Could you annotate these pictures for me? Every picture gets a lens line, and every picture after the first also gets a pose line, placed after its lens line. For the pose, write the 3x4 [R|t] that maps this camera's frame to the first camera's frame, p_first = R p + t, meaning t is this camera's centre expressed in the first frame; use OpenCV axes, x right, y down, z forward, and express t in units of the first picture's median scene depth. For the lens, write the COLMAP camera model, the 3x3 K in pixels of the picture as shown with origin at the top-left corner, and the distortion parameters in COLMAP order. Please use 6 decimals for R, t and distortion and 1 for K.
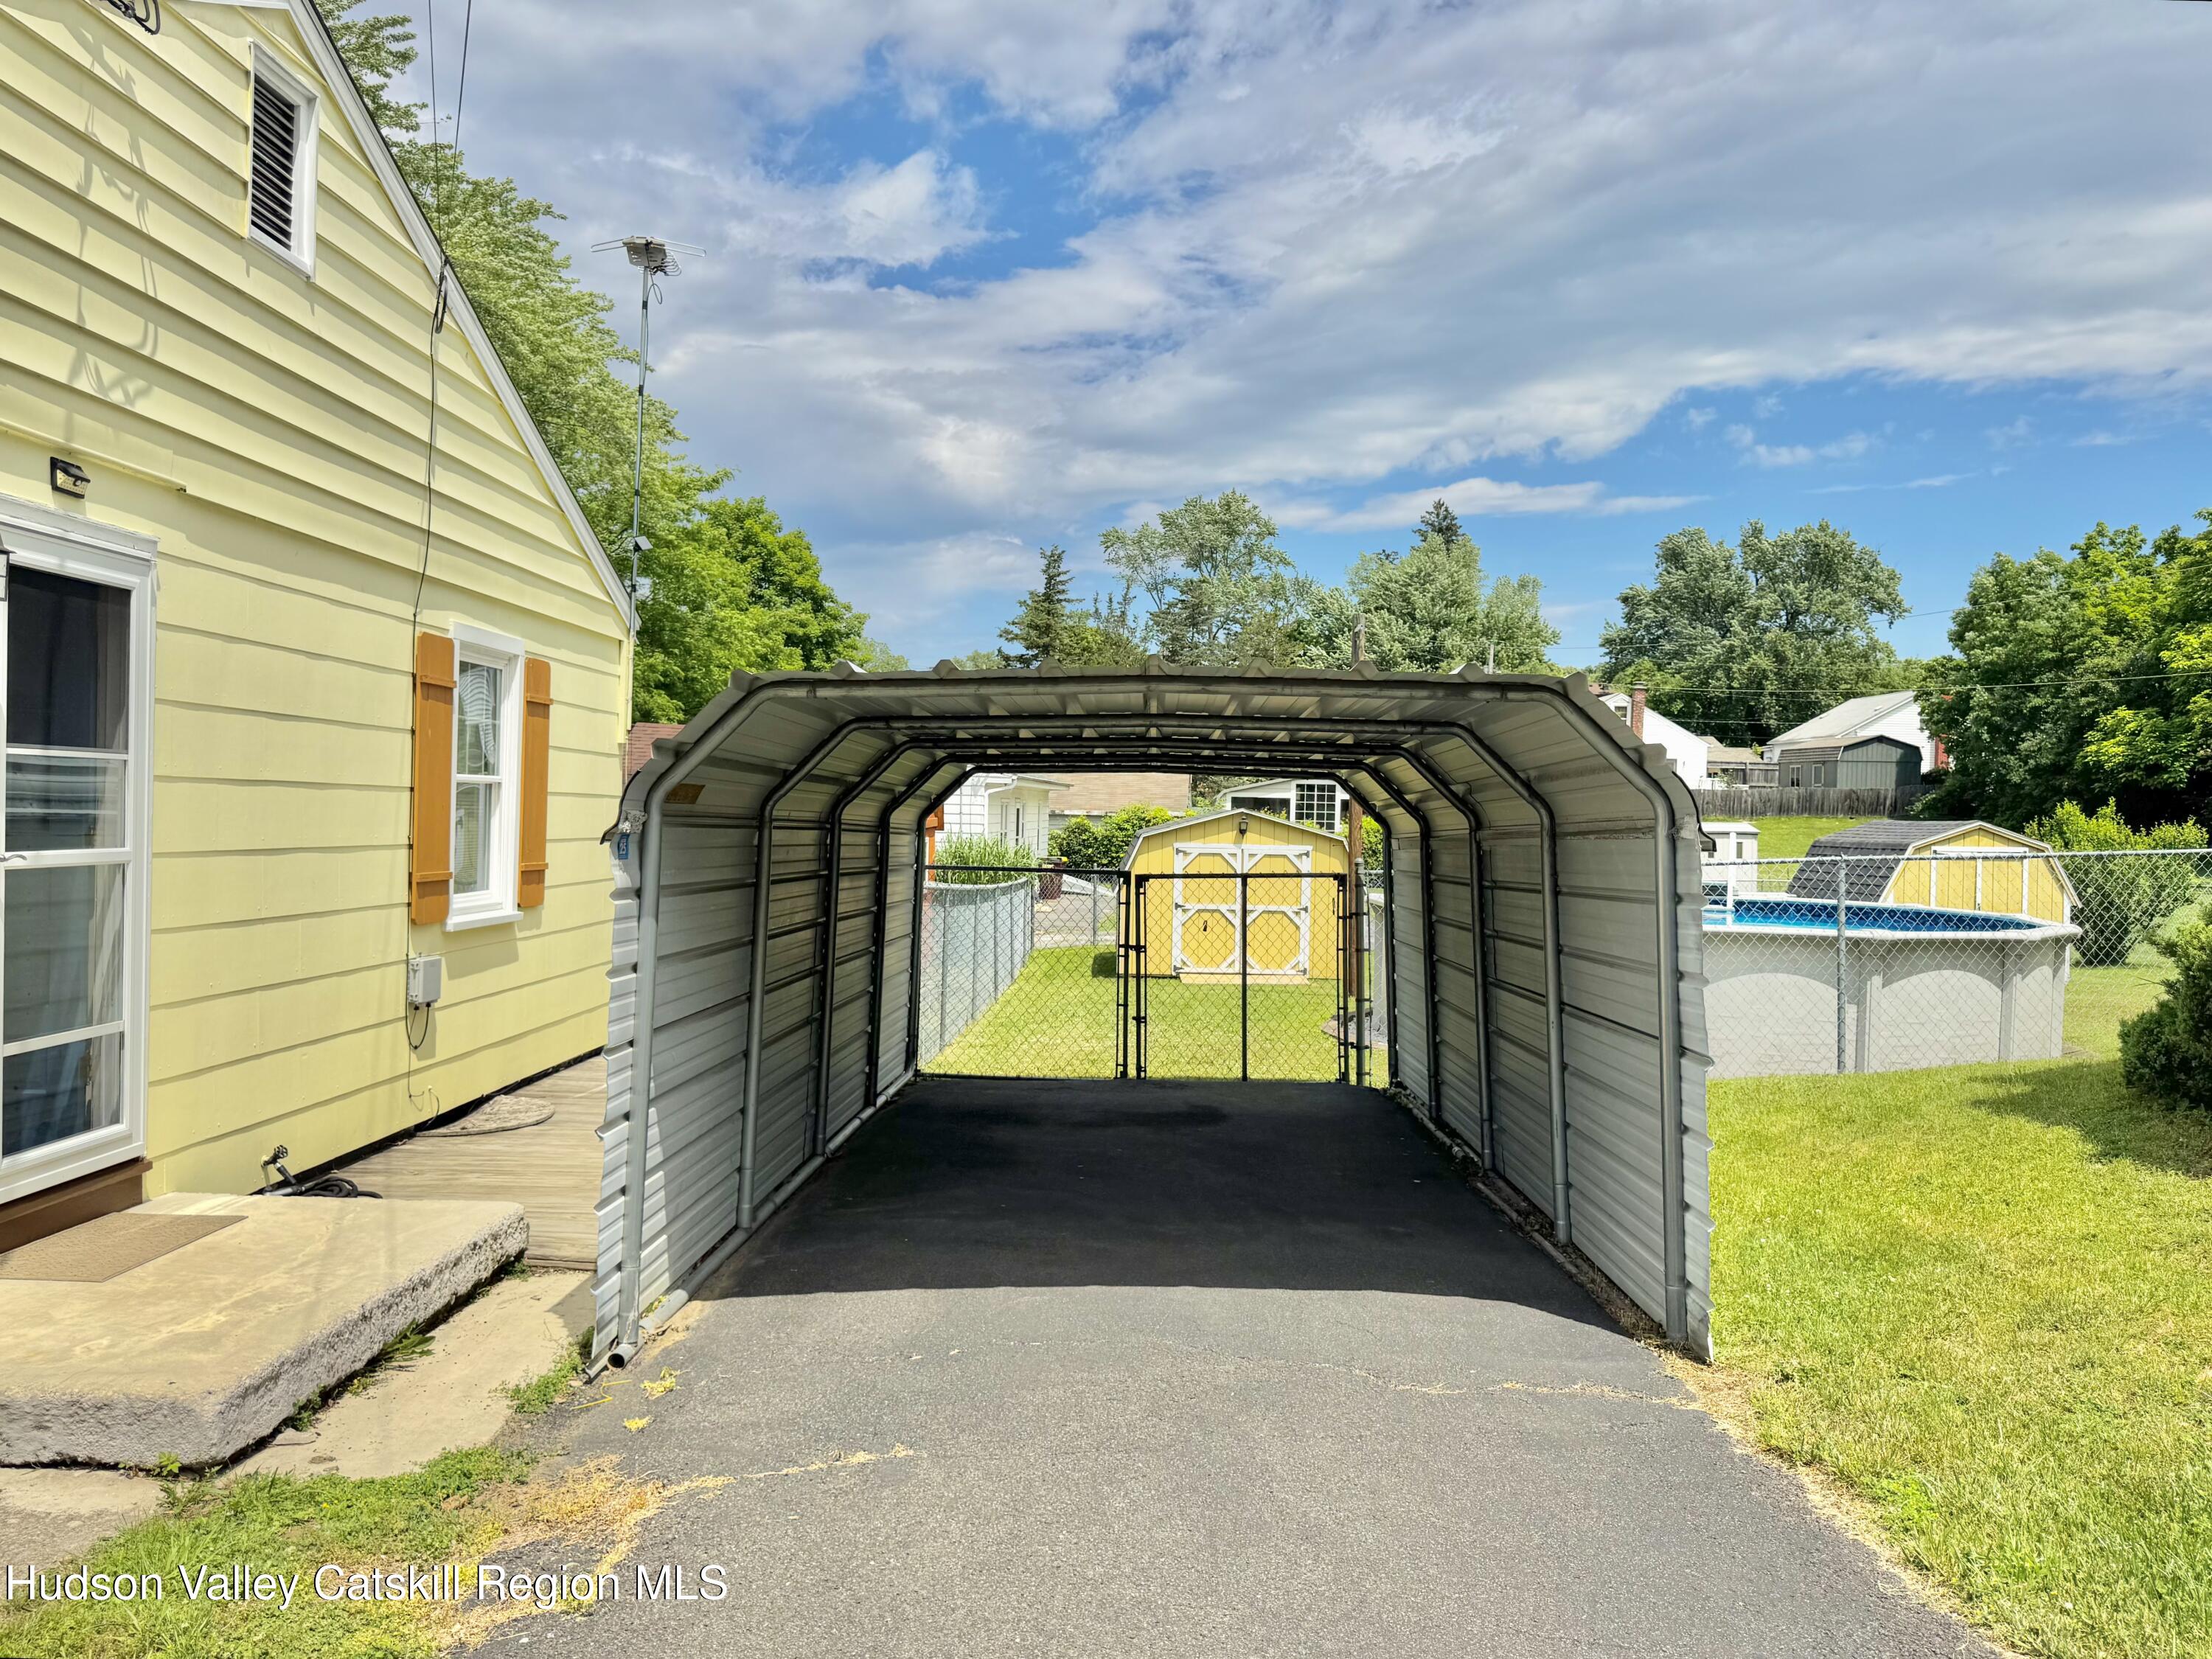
lens RADIAL K [[1599.7, 0, 1087.5], [0, 1599.7, 832.0], [0, 0, 1]] dist [0.008108, -0.009415]
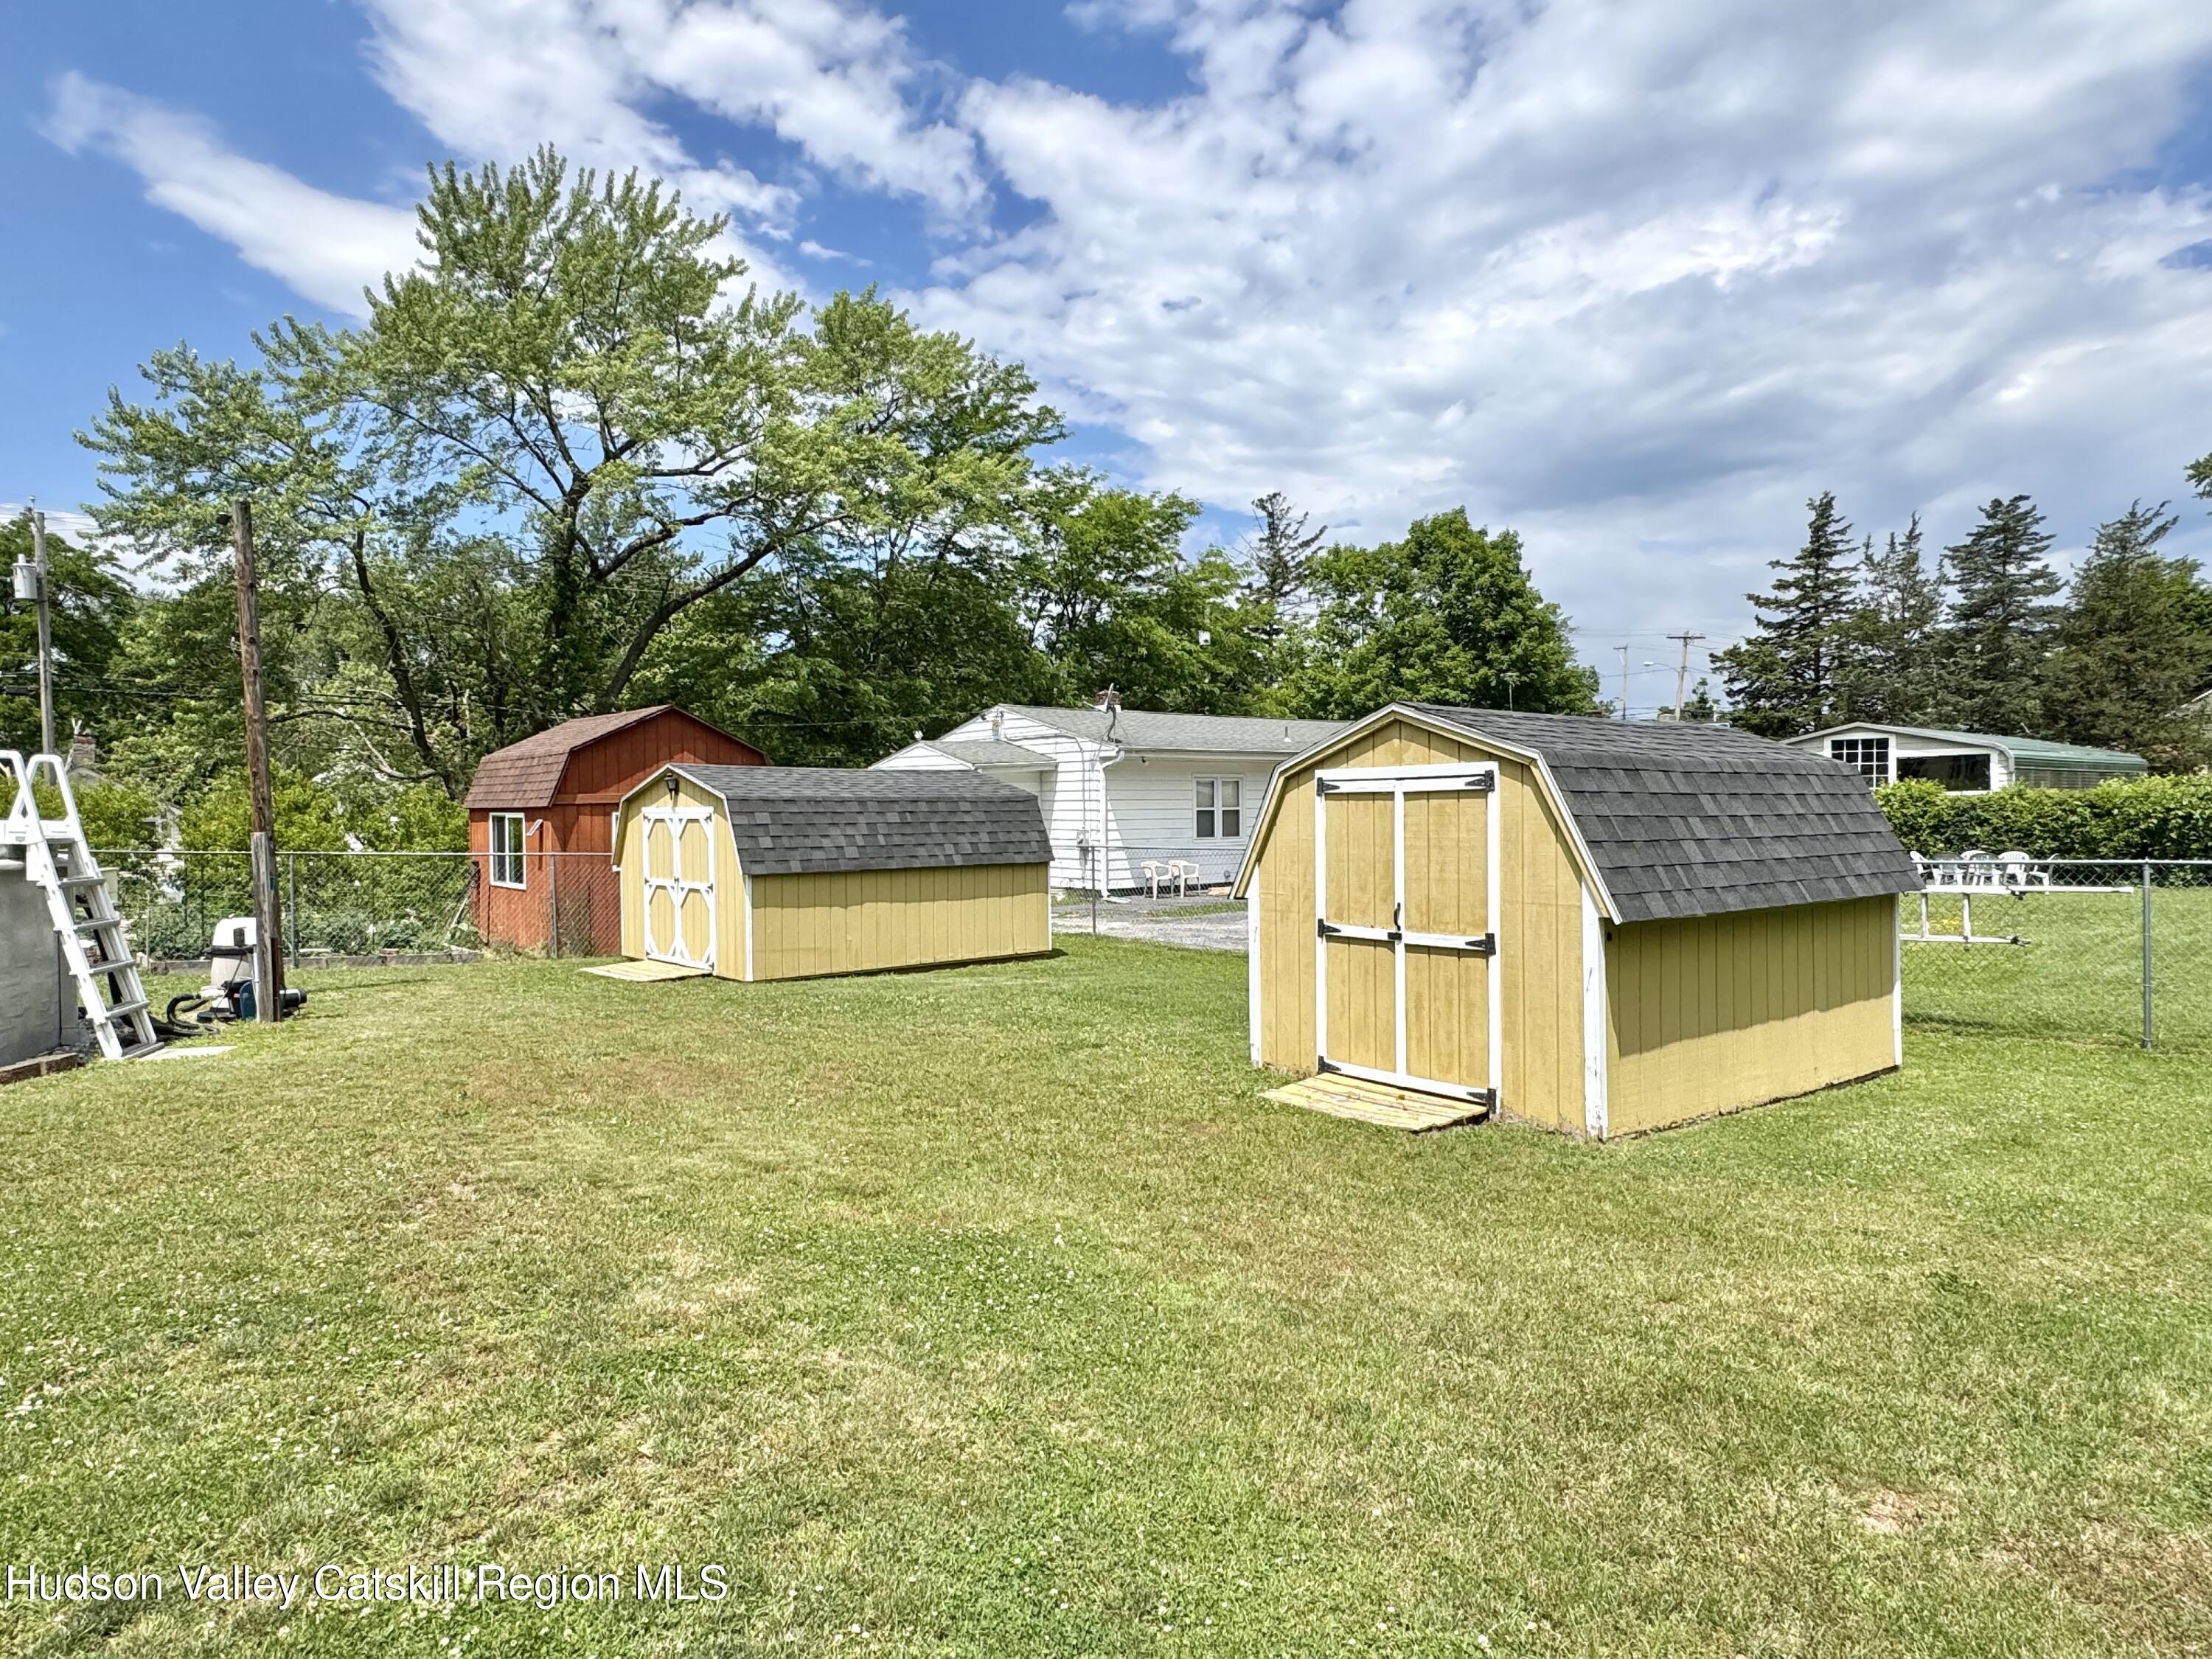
lens RADIAL K [[1278.0, 0, 1099.5], [0, 1278.0, 823.0], [0, 0, 1]] dist [0.000968, 0.002754]
pose [[0.675862, -0.017471, -0.736821, 0.249685], [0.012197, 0.999847, -0.012520, 0.009139], [0.736927, -0.000526, 0.675972, 0.245684]]
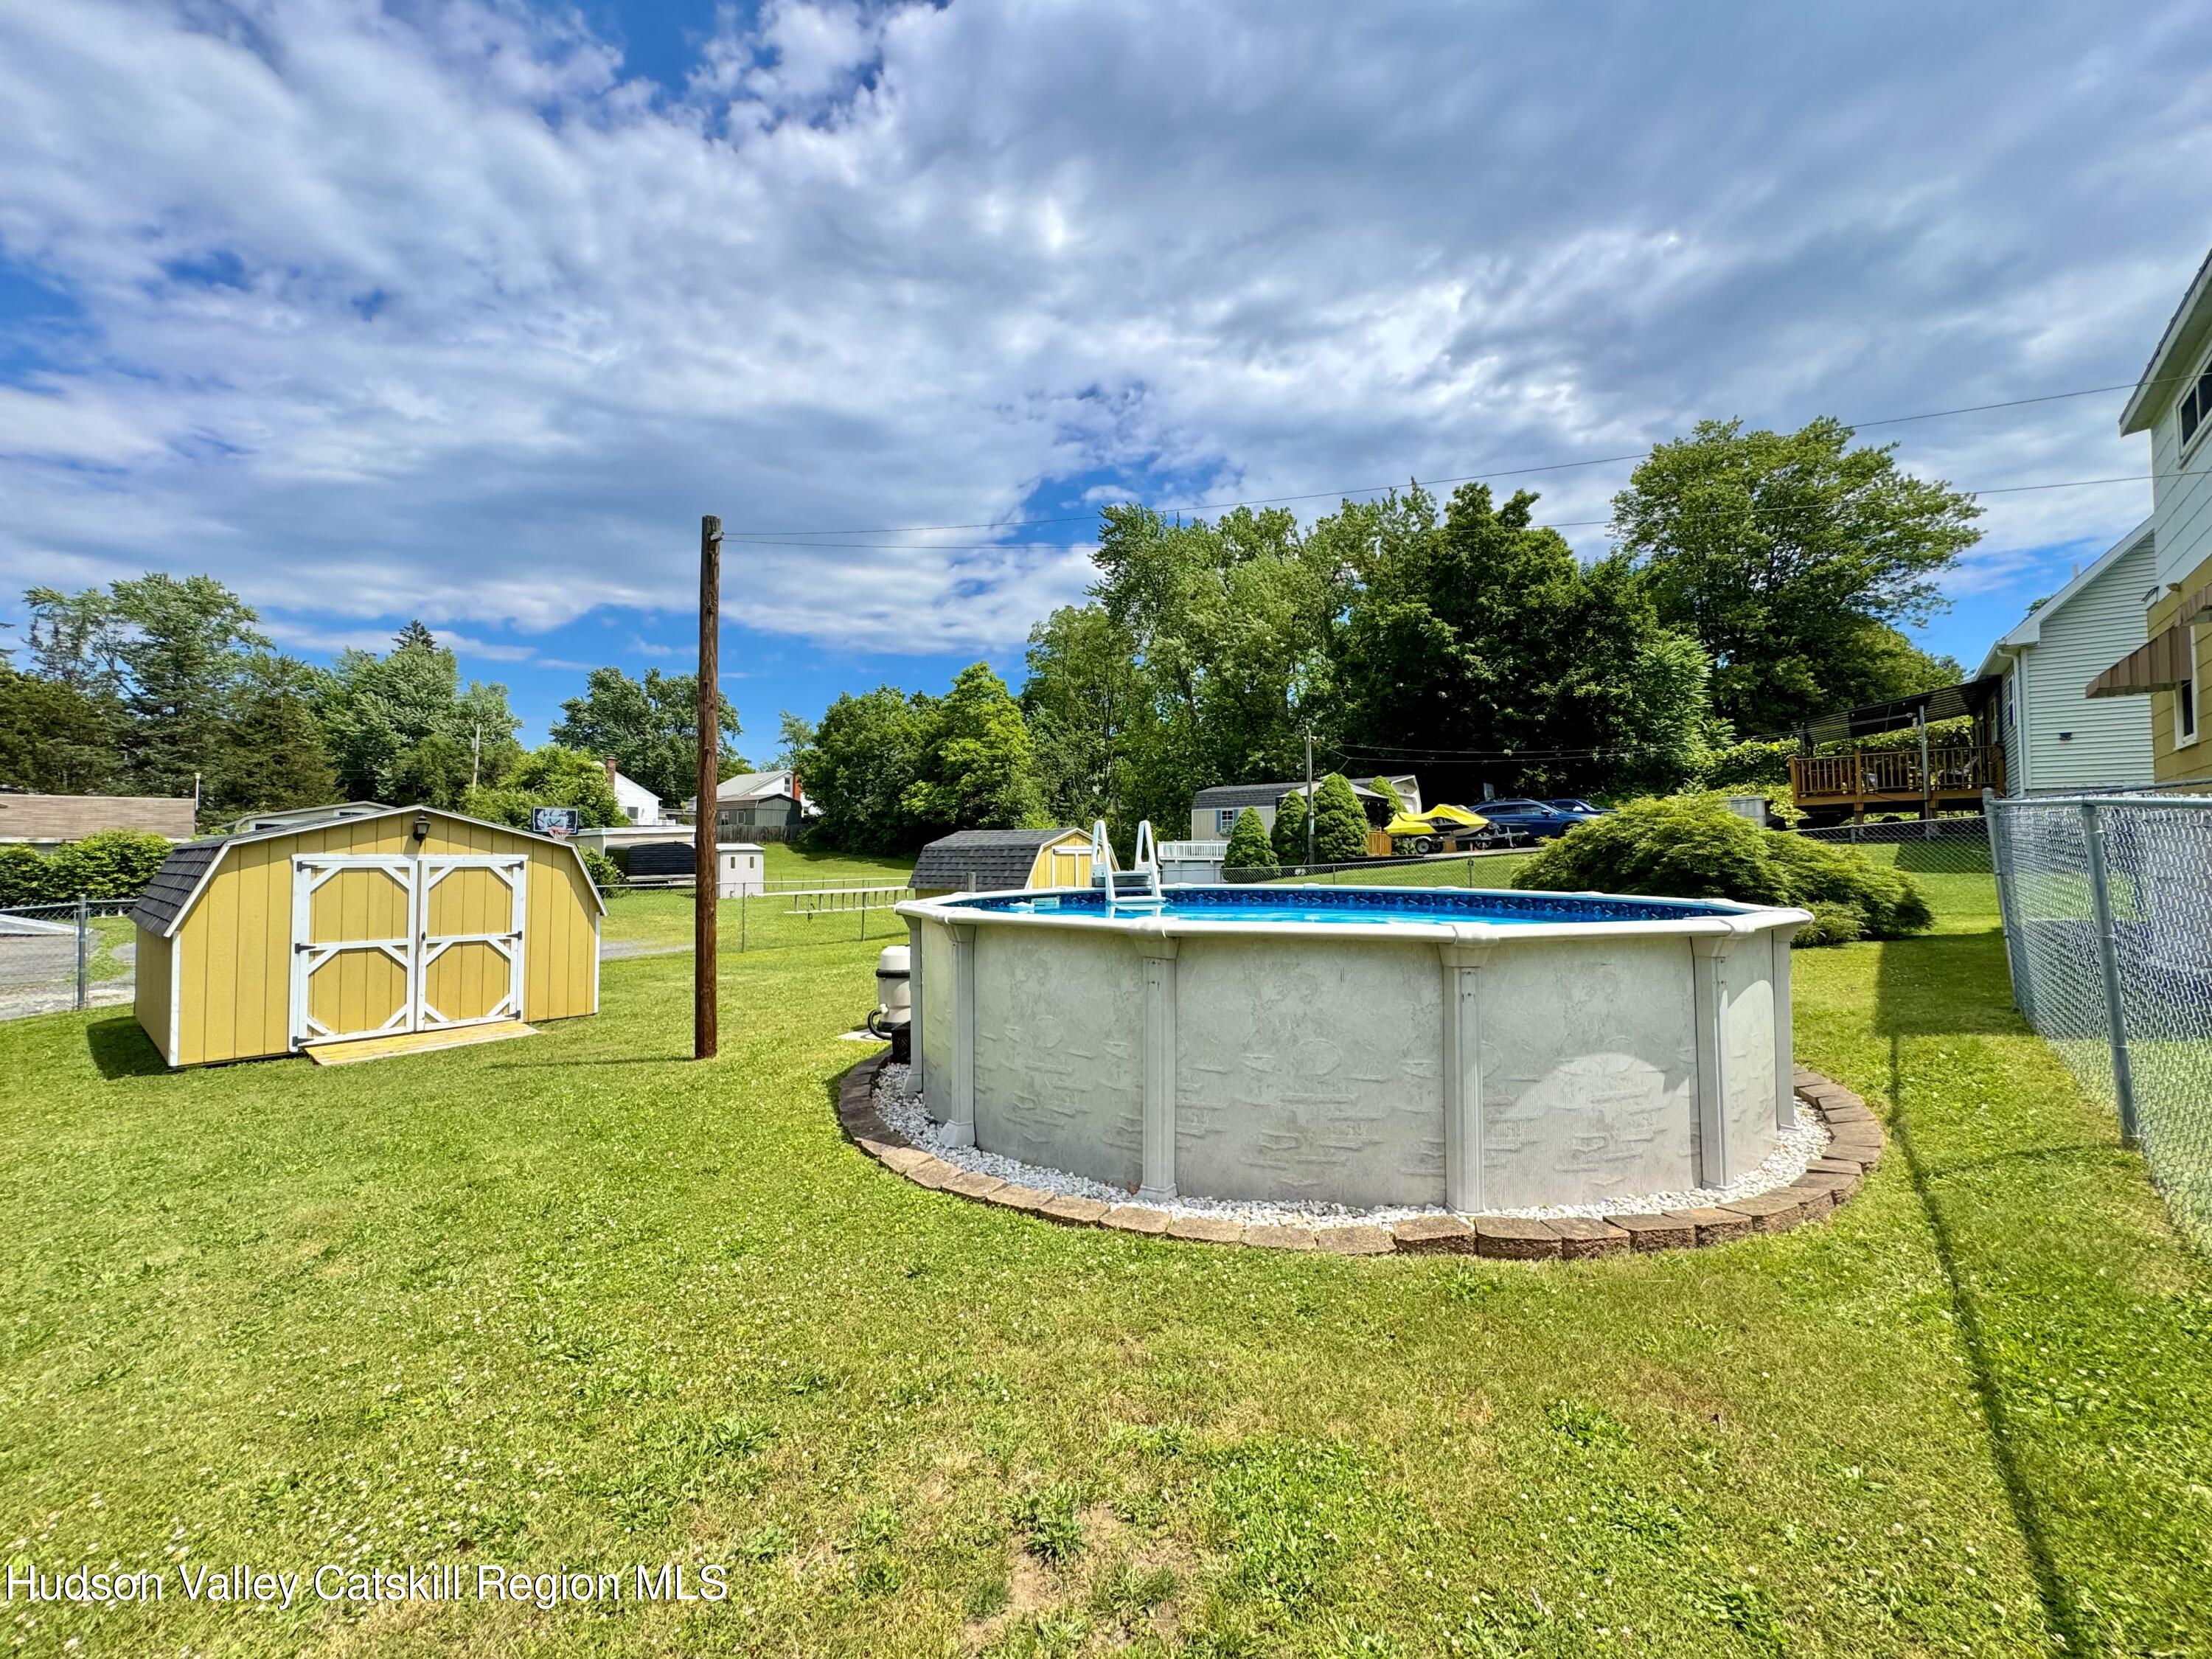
lens RADIAL K [[886.3, 0, 1109.1], [0, 886.3, 828.1], [0, 0, 1]] dist [-0.003152, 0.001072]
pose [[0.622401, 0.004563, 0.782685, -0.008172], [0.022193, 0.999478, -0.023475, 0.004153], [-0.782384, 0.031981, 0.621975, 0.171469]]
